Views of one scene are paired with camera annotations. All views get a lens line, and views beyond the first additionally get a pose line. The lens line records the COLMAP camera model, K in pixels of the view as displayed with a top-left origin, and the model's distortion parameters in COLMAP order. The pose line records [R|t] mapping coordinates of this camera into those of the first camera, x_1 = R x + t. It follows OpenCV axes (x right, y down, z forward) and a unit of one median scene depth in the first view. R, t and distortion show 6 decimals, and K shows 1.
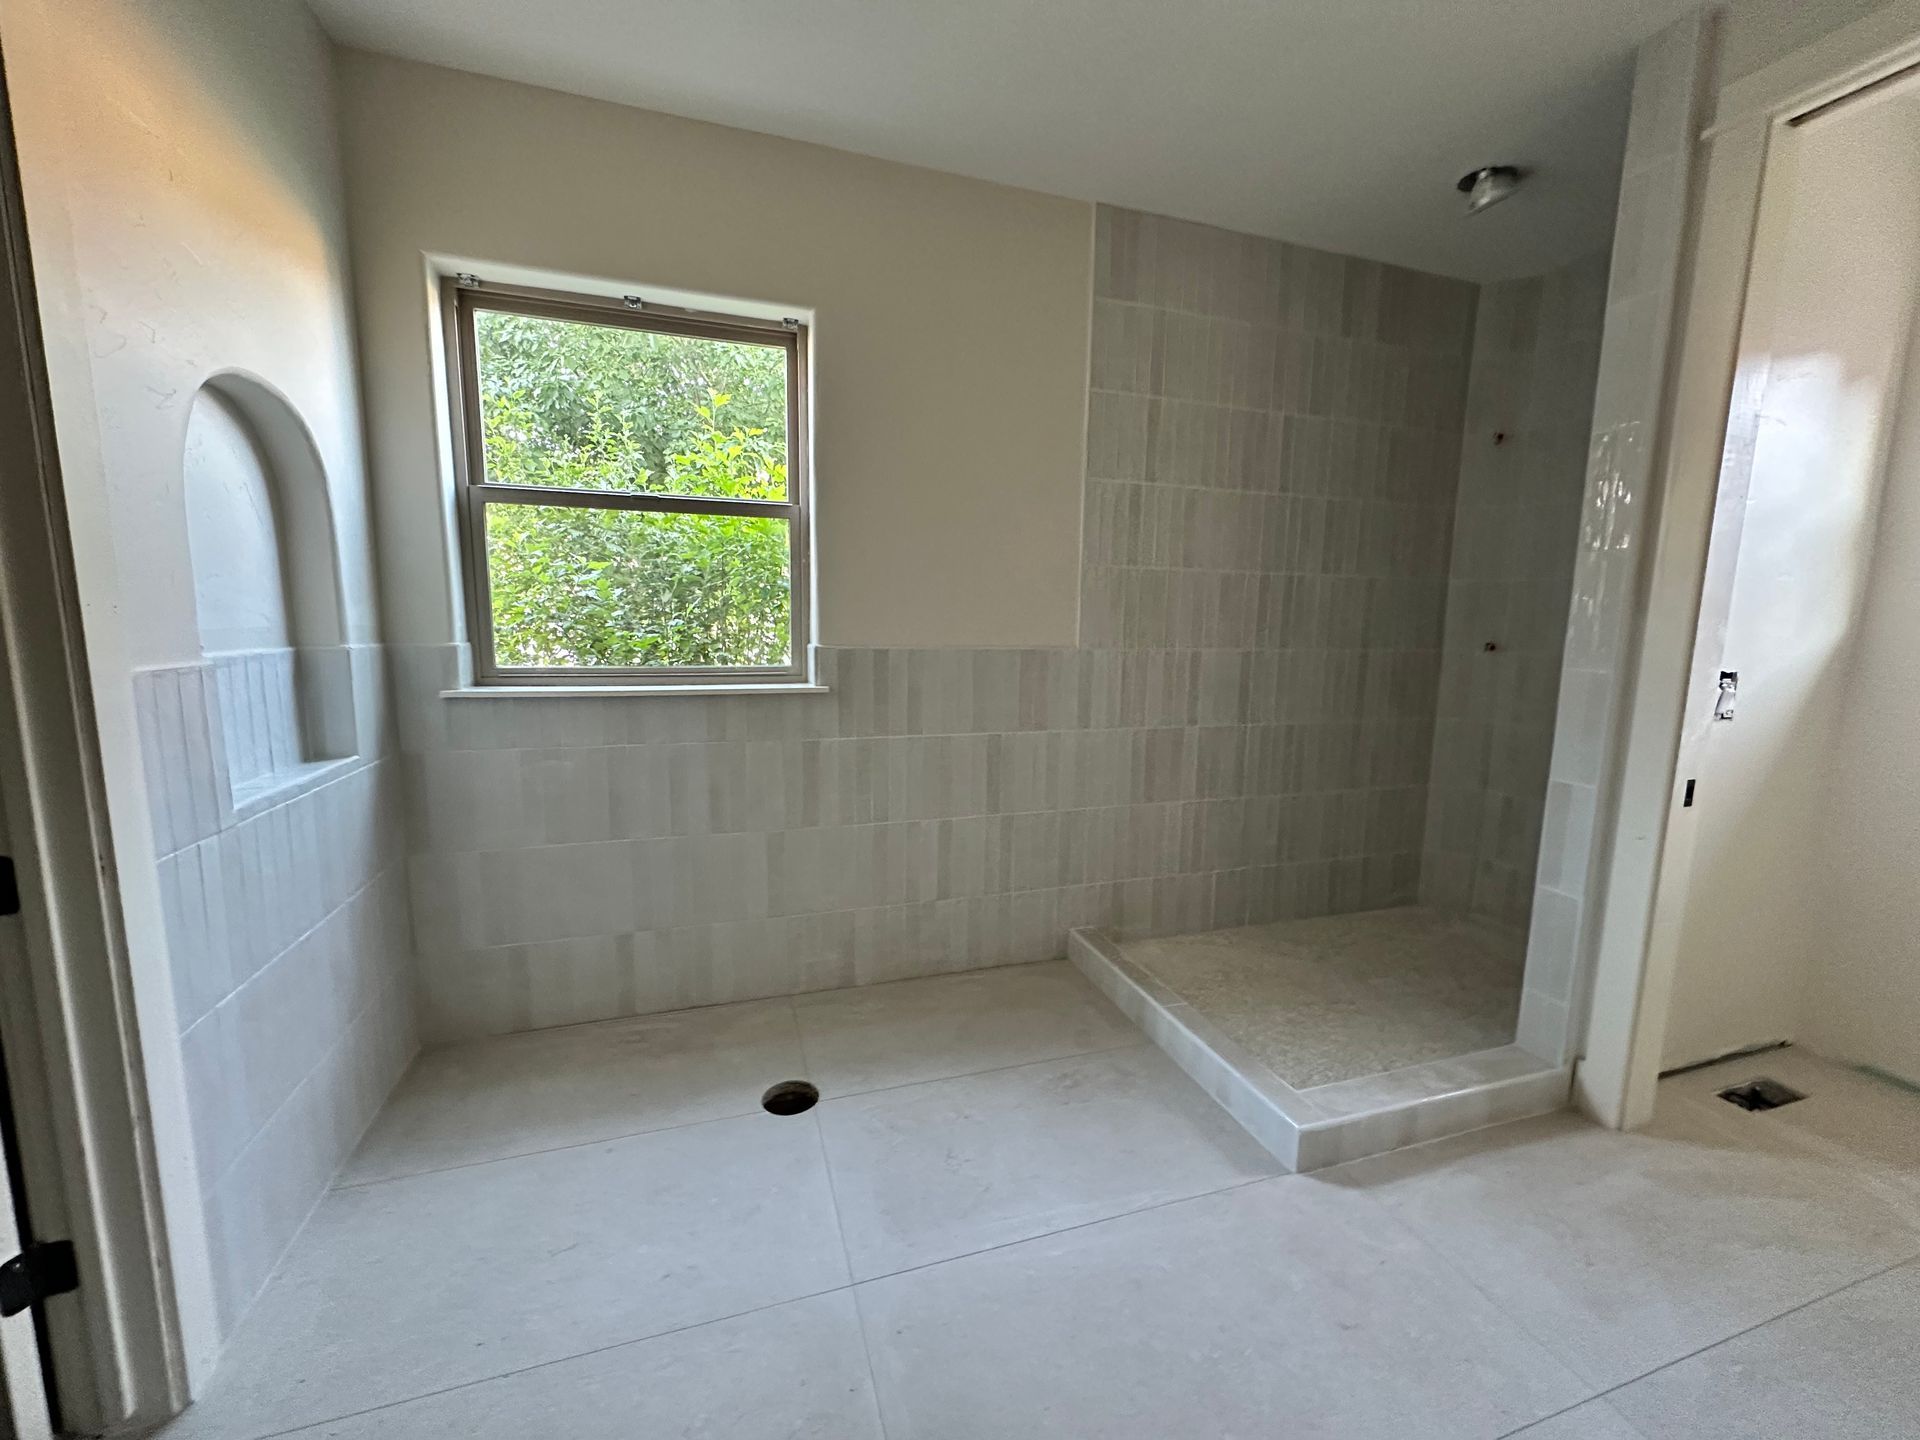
lens RADIAL K [[804.9, 0, 934.4], [0, 804.9, 724.3], [0, 0, 1]] dist [-0.002325, 0.001283]
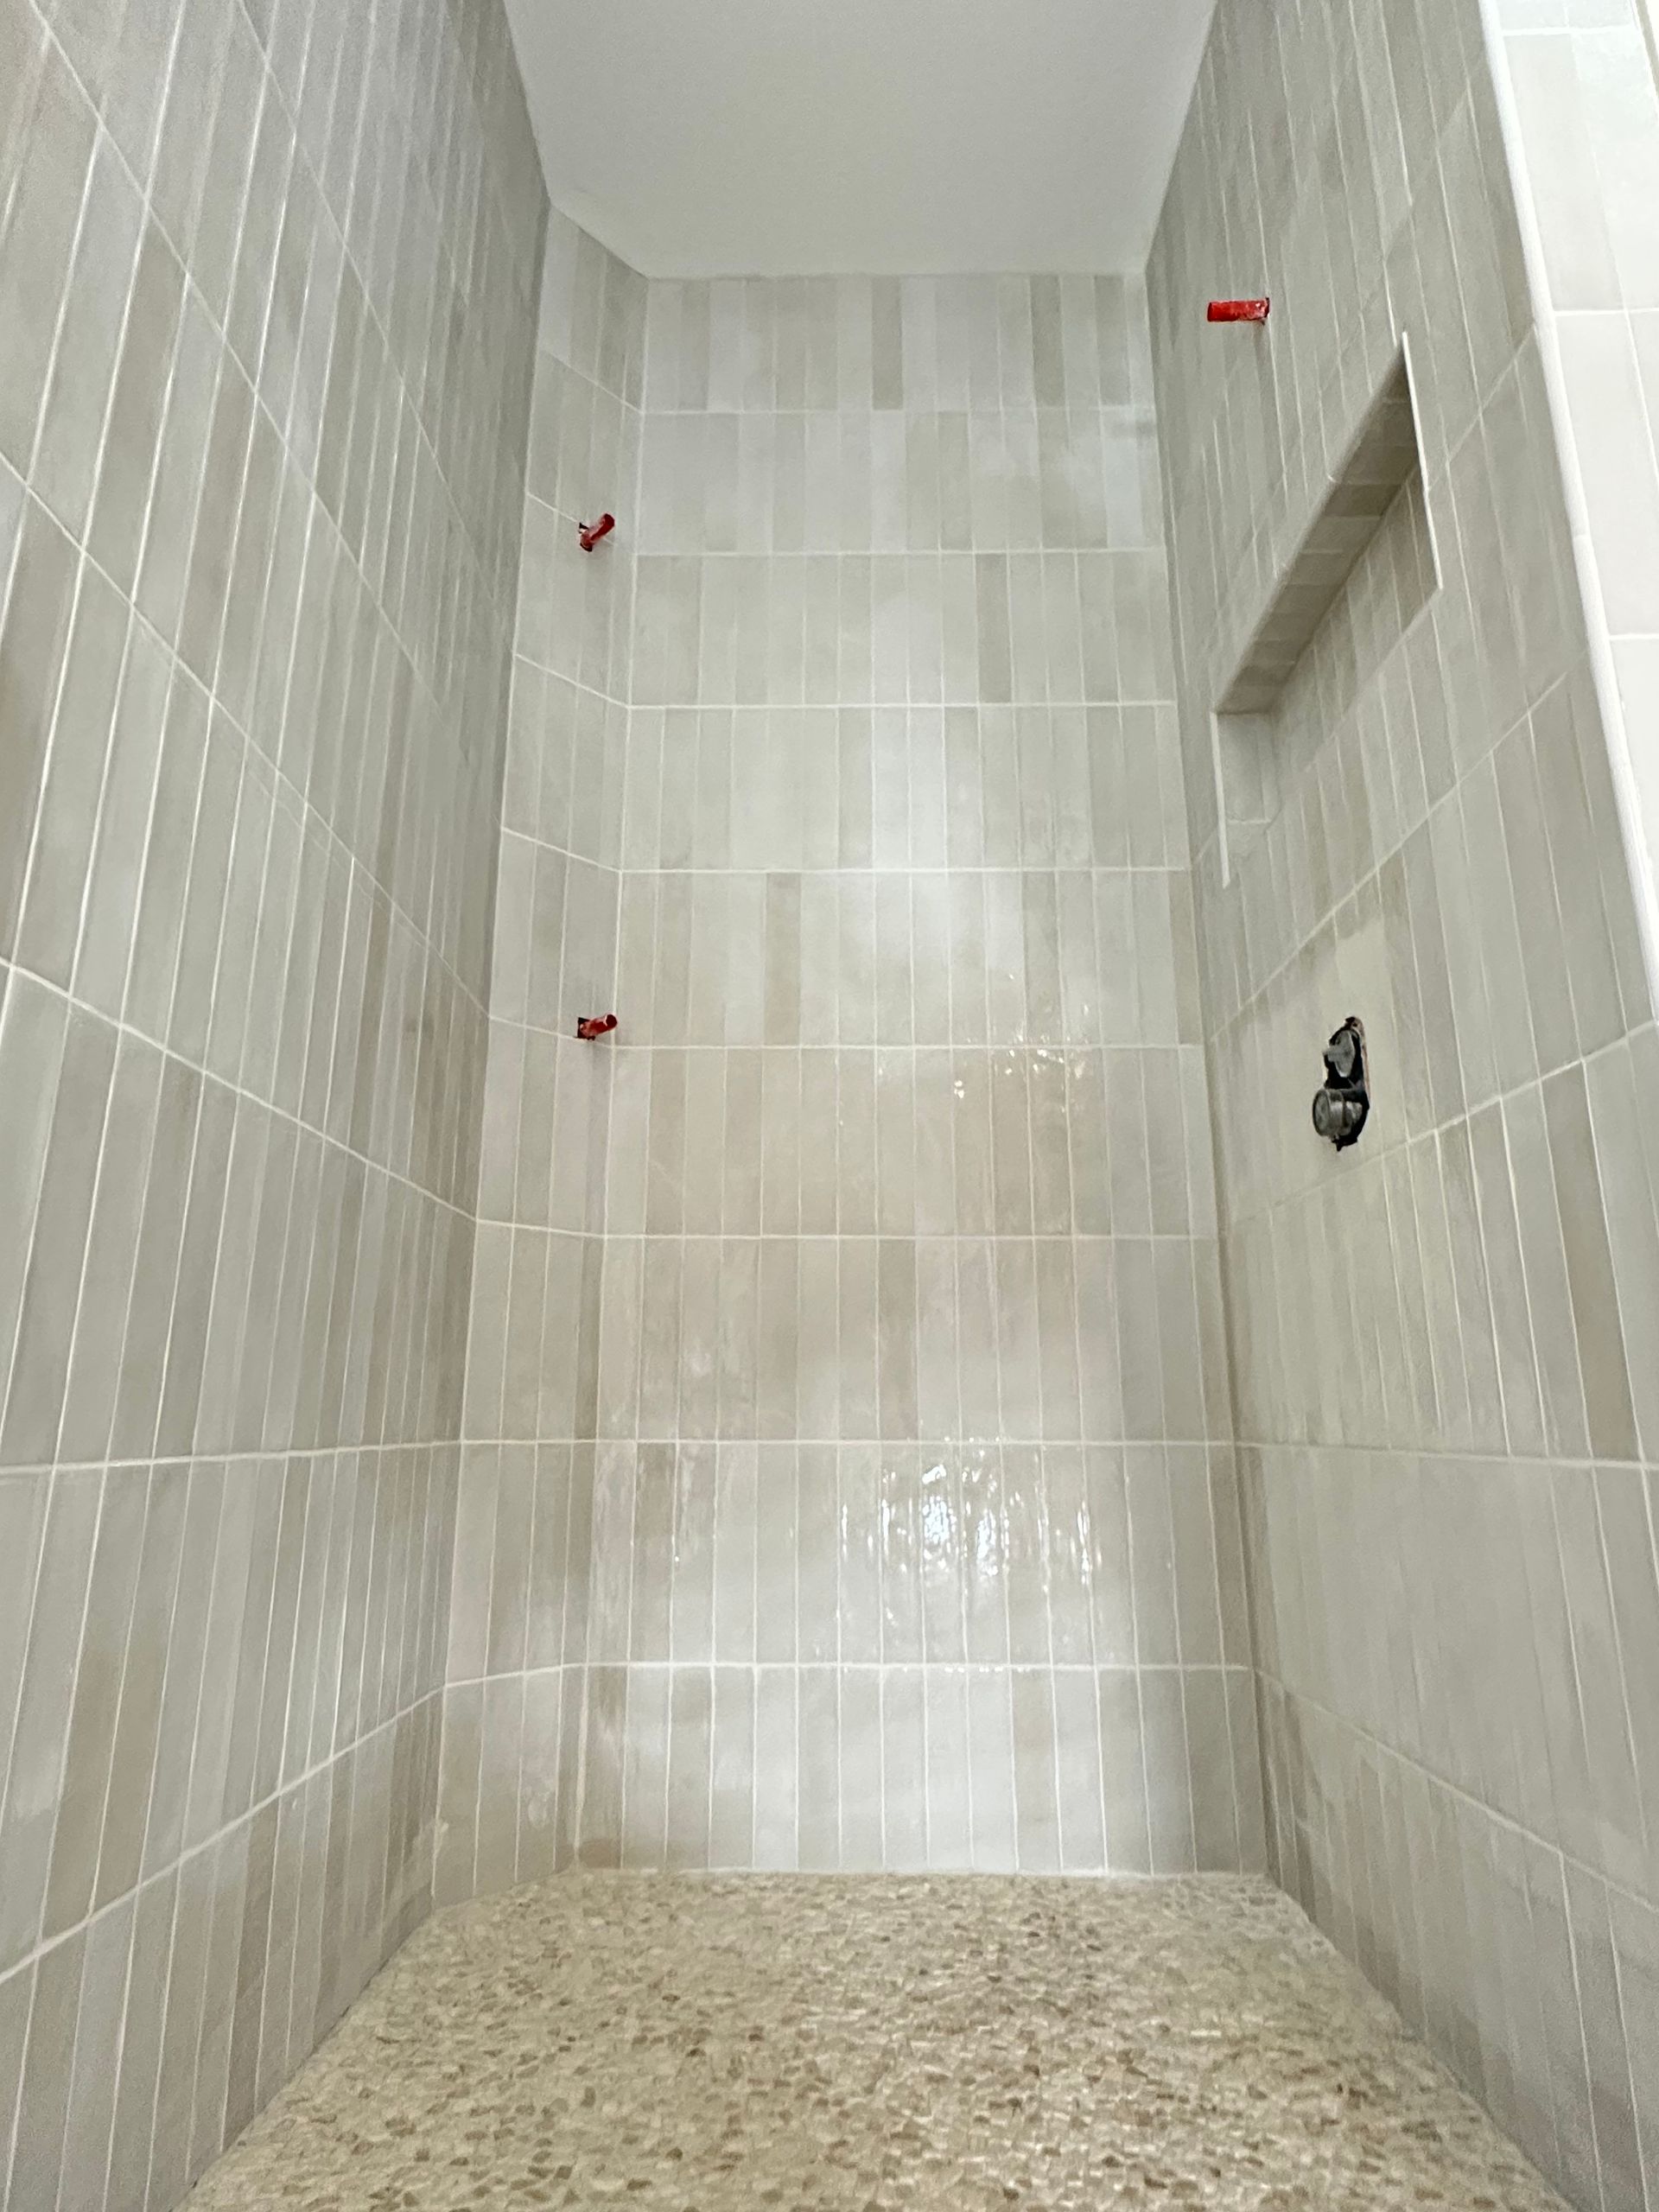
lens RADIAL K [[1227.8, 0, 830.2], [0, 1227.8, 1110.4], [0, 0, 1]] dist [0.011361, -0.000721]
pose [[0.299932, 0.222777, 0.927584, 0.260123], [0.131921, 0.953321, -0.271615, 0.124737], [-0.944795, 0.203834, 0.256542, 0.913572]]
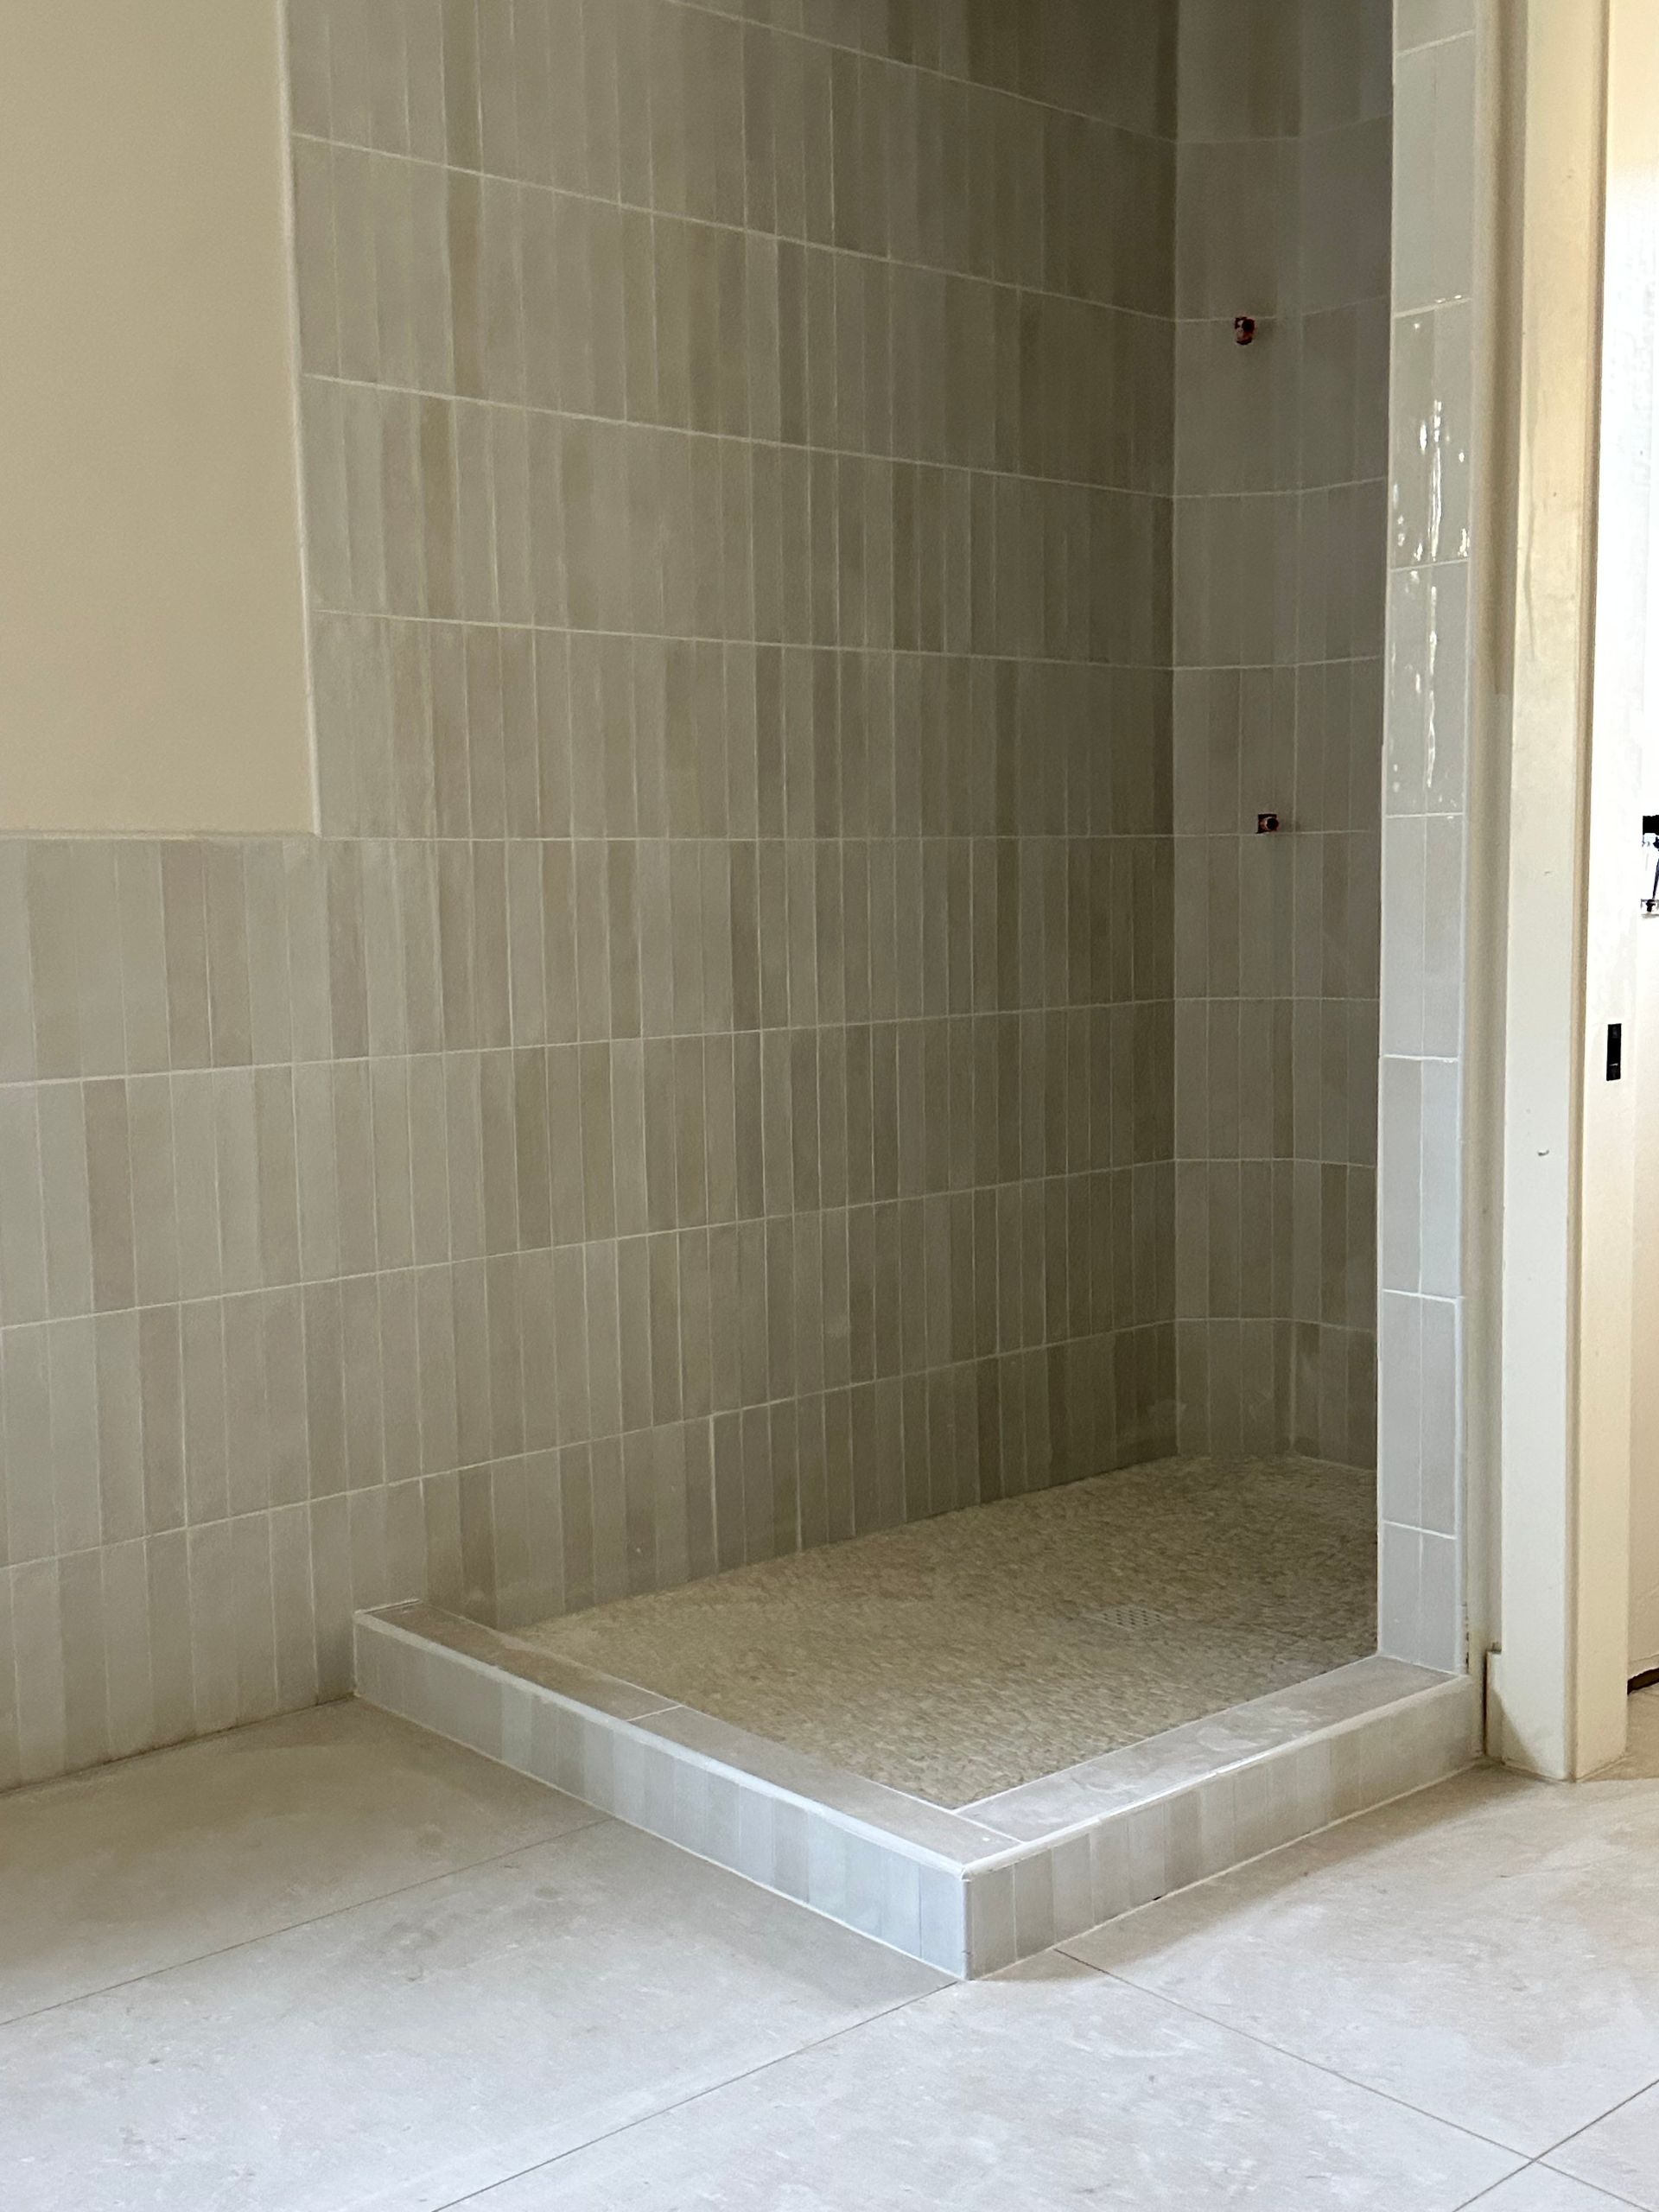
lens RADIAL K [[2498.6, 0, 834.9], [0, 2498.6, 1107.1], [0, 0, 1]] dist [0.094113, 0.000000]
pose [[0.913193, -0.071183, 0.401262, -0.075726], [0.084639, 0.996285, -0.015883, 0.066534], [-0.398641, 0.048467, 0.915825, -0.142478]]
